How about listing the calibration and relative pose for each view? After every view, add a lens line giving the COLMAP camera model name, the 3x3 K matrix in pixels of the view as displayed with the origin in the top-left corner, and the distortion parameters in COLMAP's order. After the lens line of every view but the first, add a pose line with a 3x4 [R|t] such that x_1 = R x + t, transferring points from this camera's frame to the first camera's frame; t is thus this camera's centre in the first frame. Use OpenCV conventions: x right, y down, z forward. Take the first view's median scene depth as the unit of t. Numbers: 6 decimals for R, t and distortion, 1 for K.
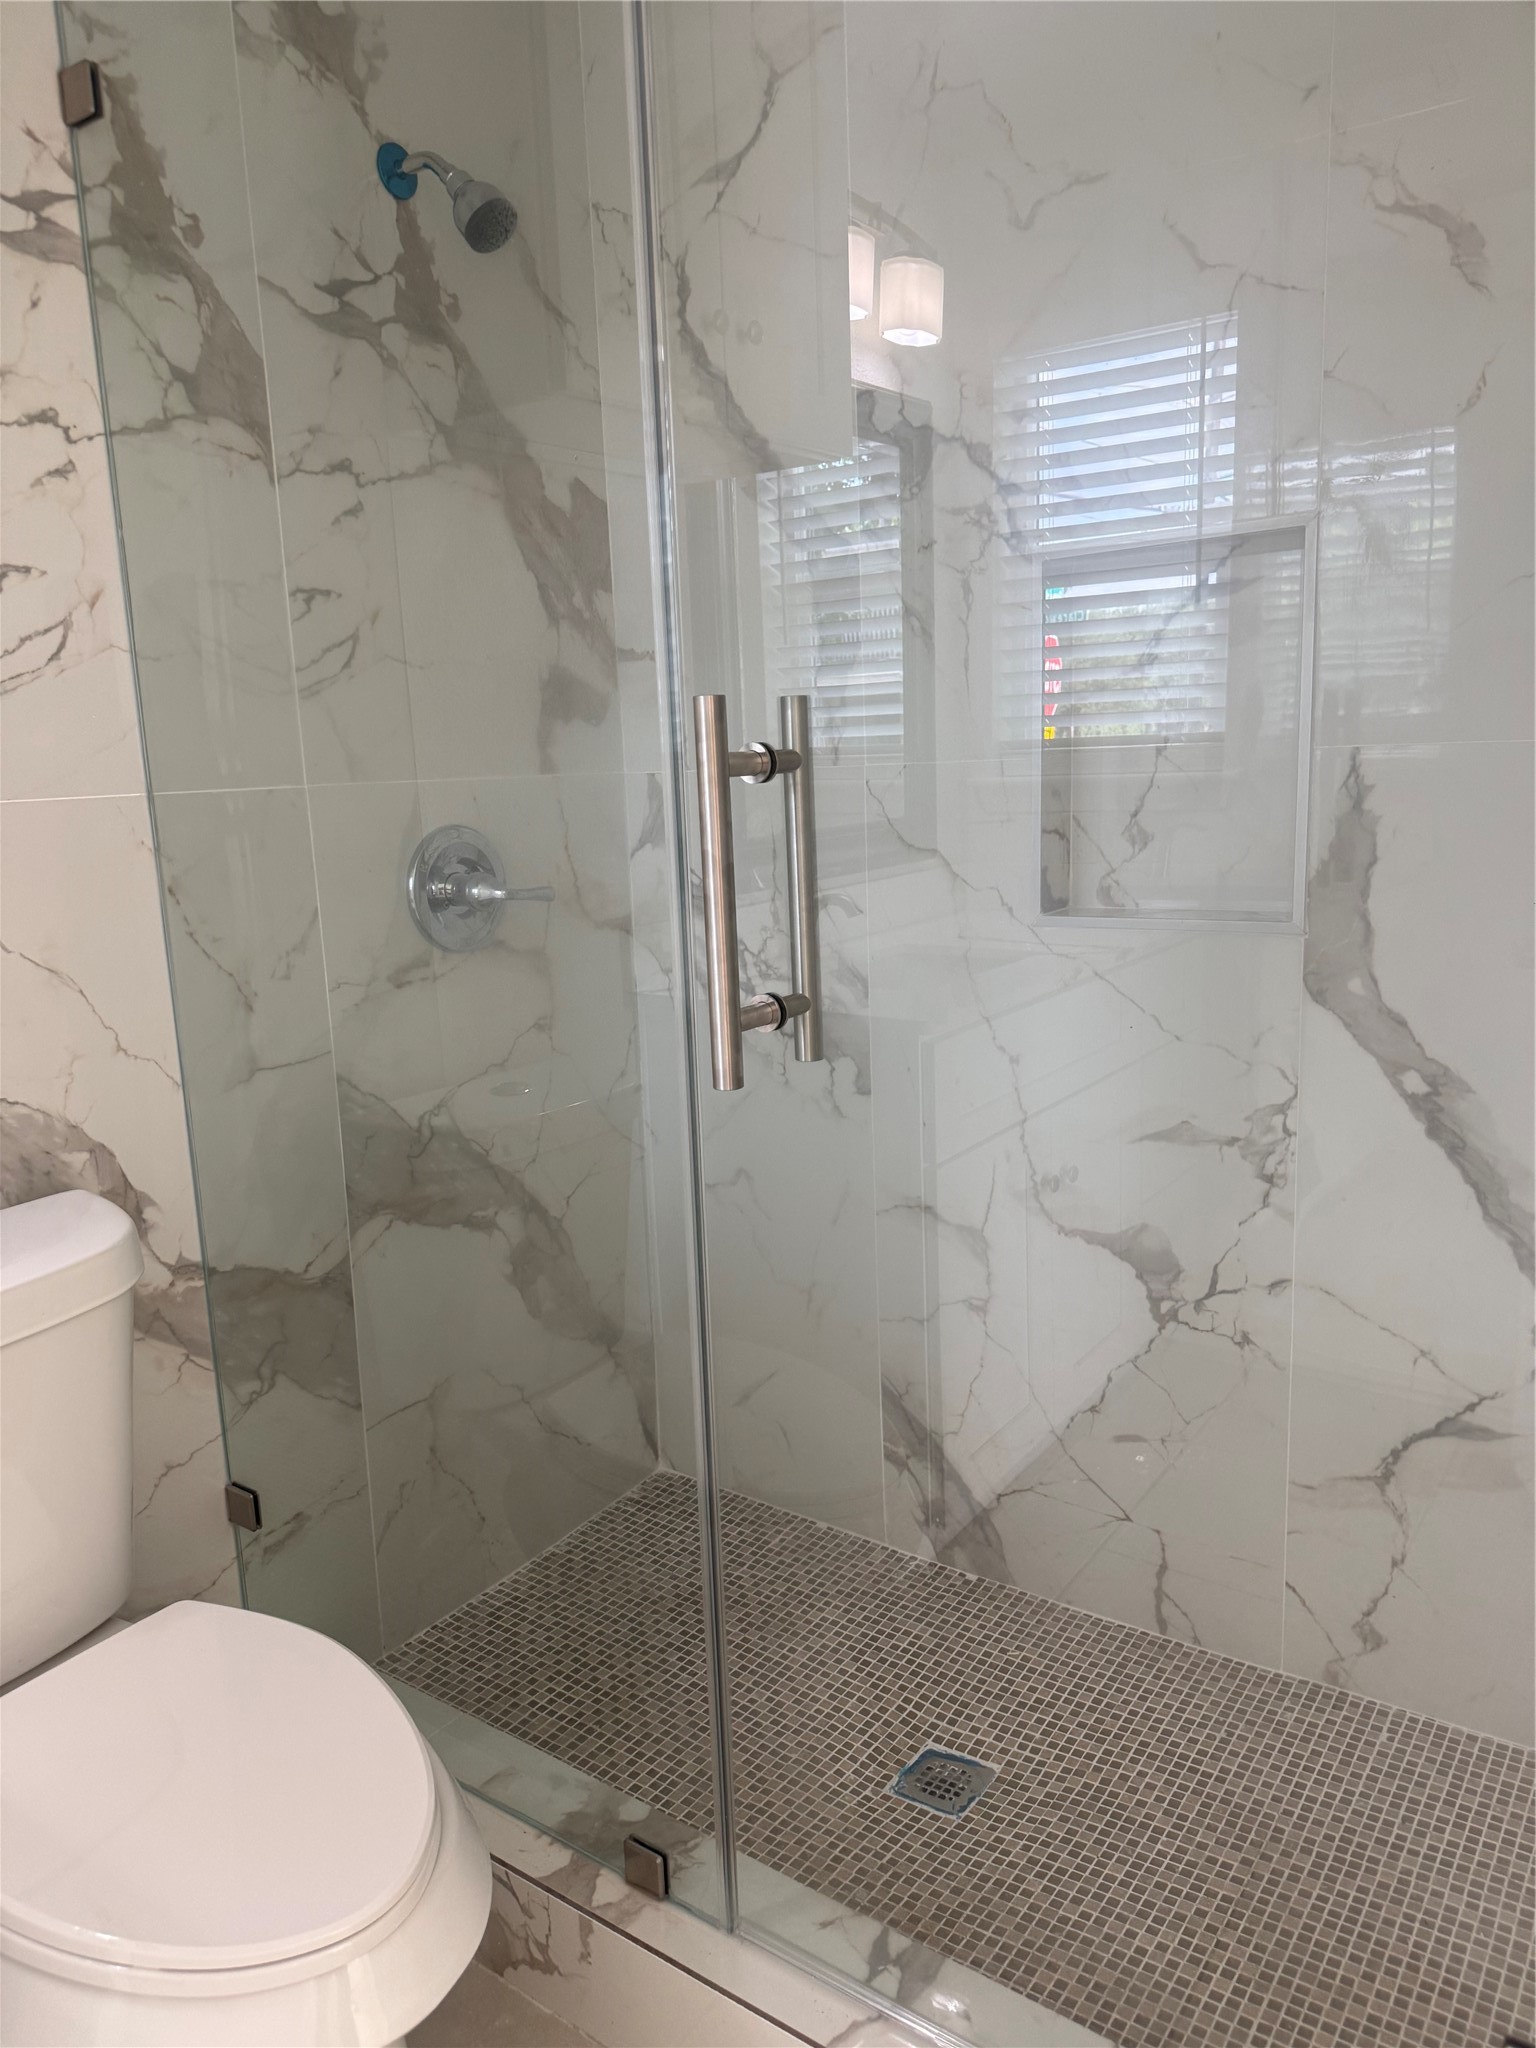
lens RADIAL K [[1468.7, 0, 765.9], [0, 1468.7, 1032.0], [0, 0, 1]] dist [0.021196, -0.024211]
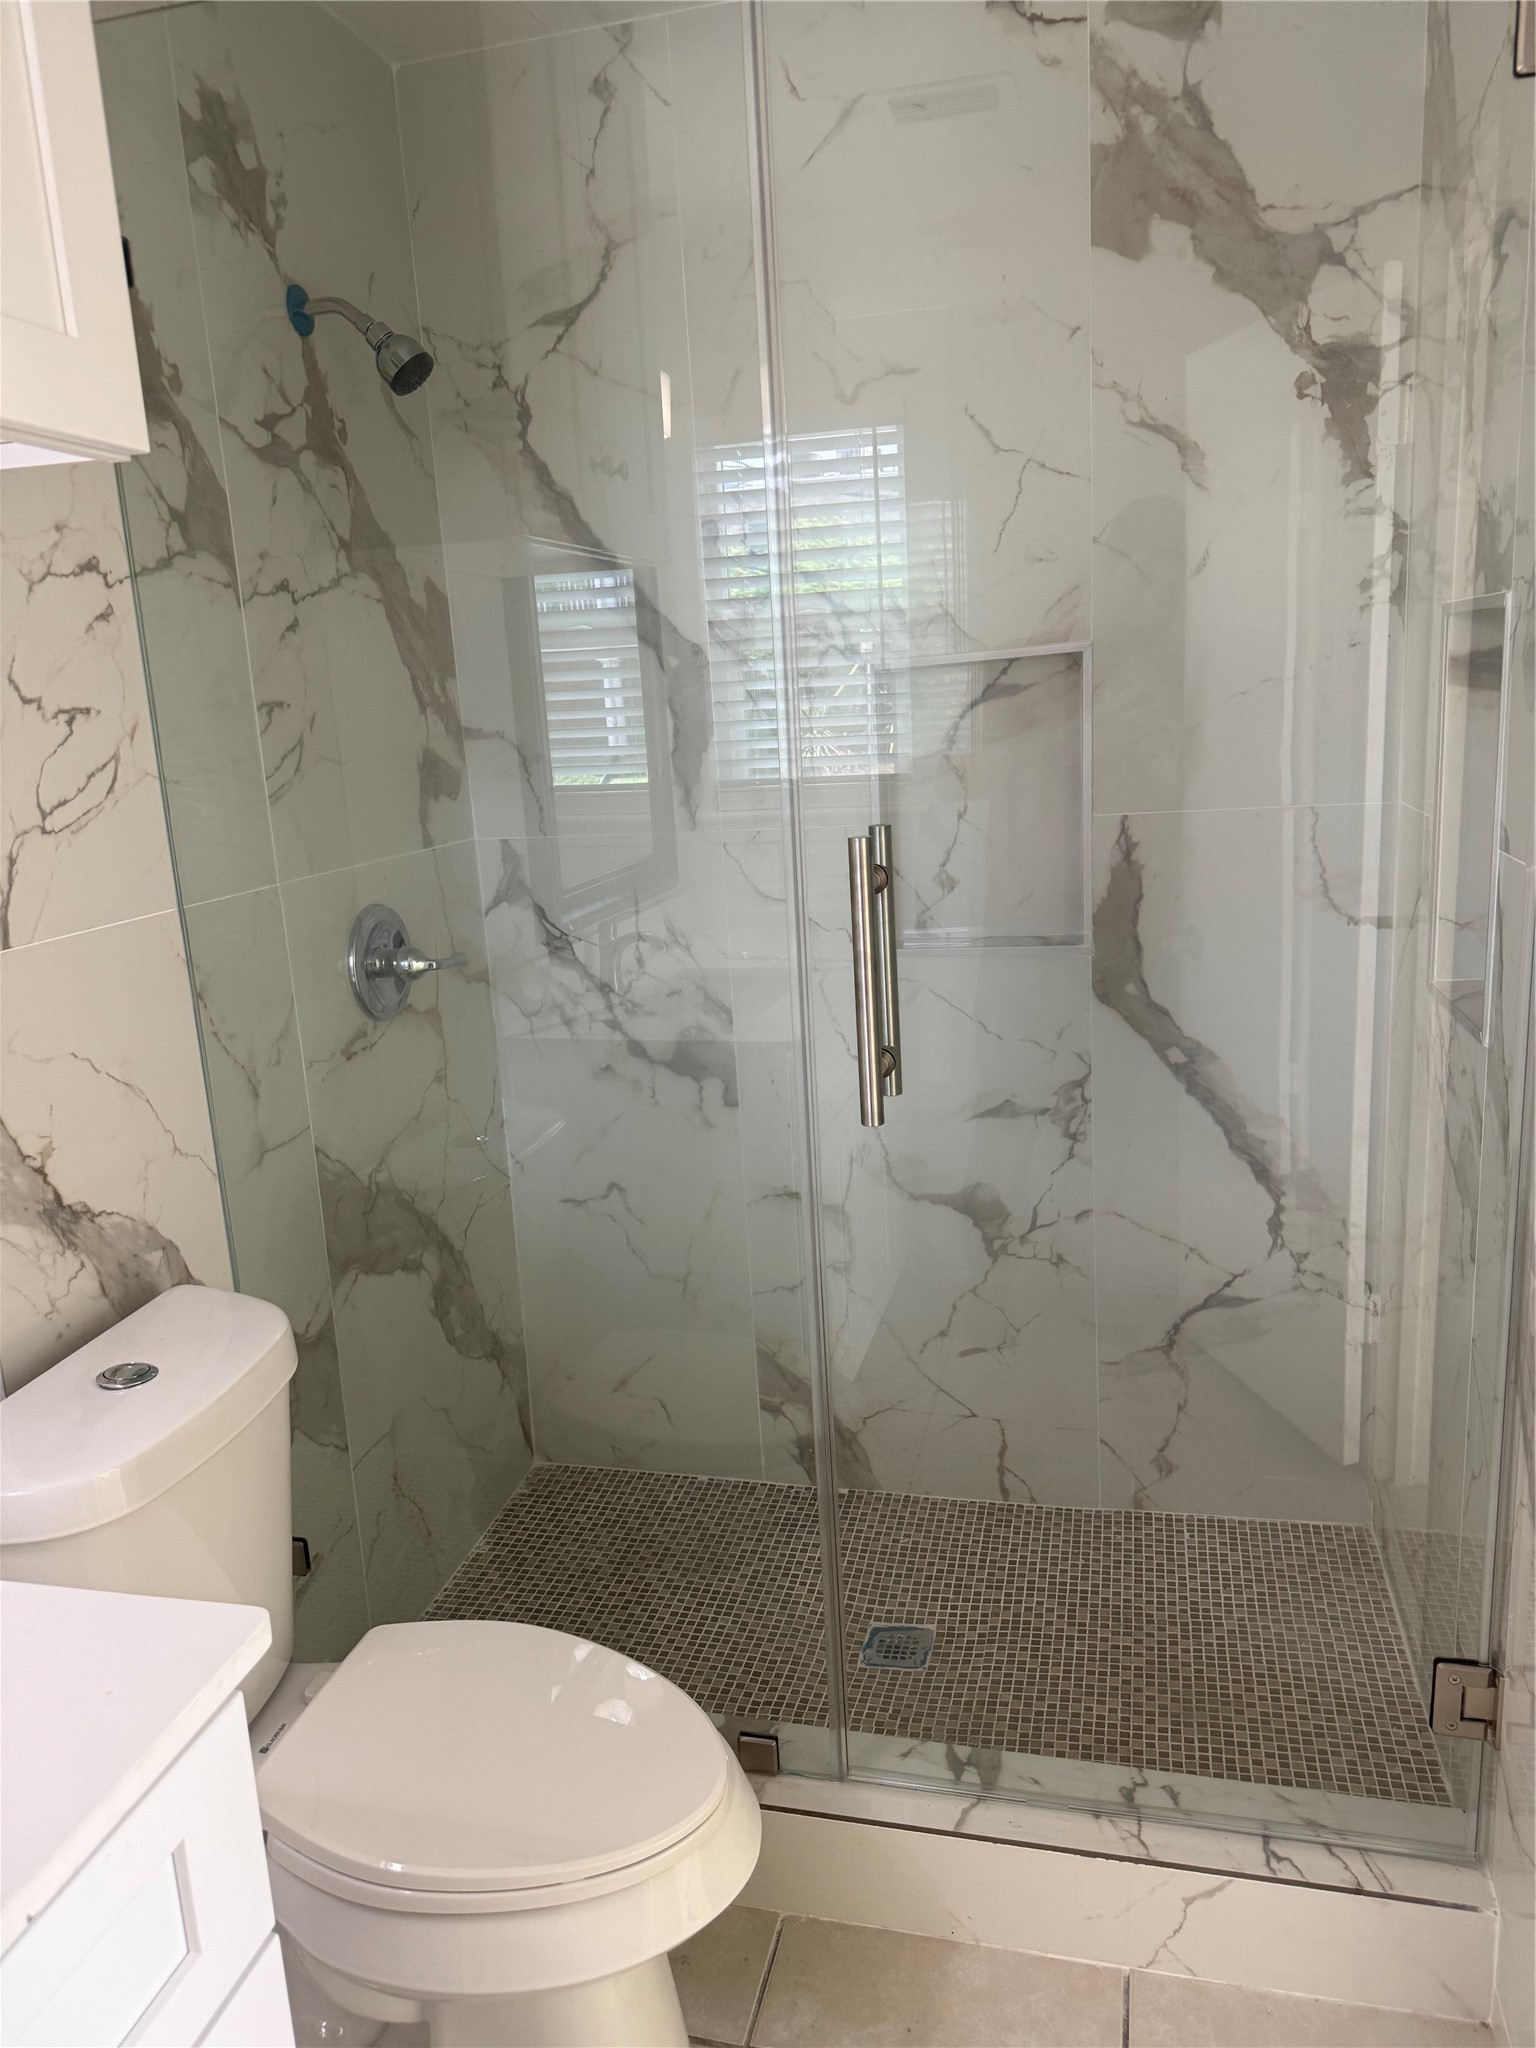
lens RADIAL K [[1469.2, 0, 768.1], [0, 1469.2, 1026.8], [0, 0, 1]] dist [0.078297, -0.120695]
pose [[0.929824, -0.095685, 0.355347, -0.377270], [0.090929, 0.995402, 0.030104, -0.064021], [-0.356593, 0.004319, 0.934250, -0.140798]]
